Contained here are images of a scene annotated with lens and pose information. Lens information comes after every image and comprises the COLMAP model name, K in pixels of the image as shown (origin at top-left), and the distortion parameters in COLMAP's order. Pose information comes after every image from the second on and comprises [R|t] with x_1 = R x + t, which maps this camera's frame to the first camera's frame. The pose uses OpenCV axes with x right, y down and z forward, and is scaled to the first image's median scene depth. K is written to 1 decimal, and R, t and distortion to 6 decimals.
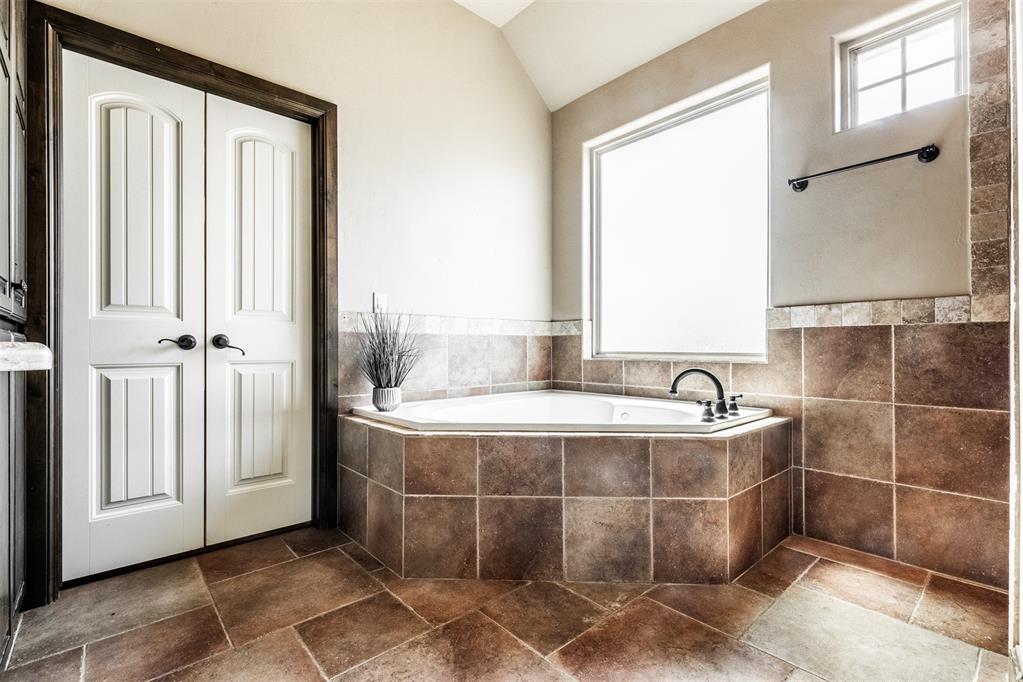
lens RADIAL K [[461.9, 0, 514.1], [0, 461.9, 344.0], [0, 0, 1]] dist [0.005130, 0.000135]
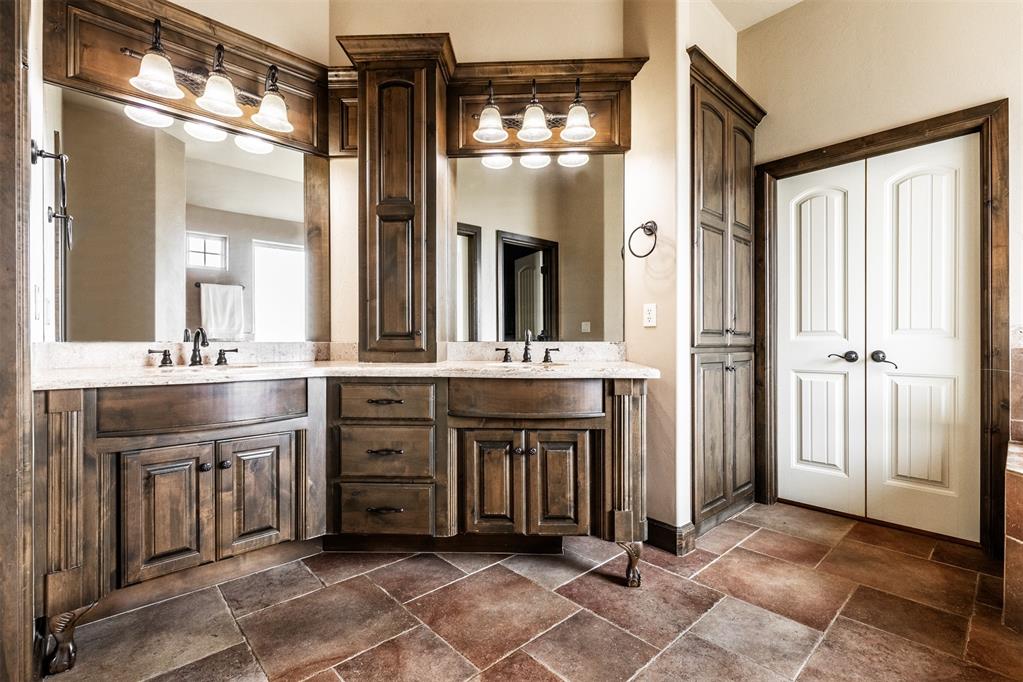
lens RADIAL K [[461.9, 0, 514.0], [0, 461.9, 341.1], [0, 0, 1]] dist [0.005130, 0.000135]
pose [[0.016680, 0.004697, -0.999850, 0.604924], [0.011406, 0.999923, 0.004888, -0.066059], [0.999796, -0.011486, 0.016625, 0.015809]]
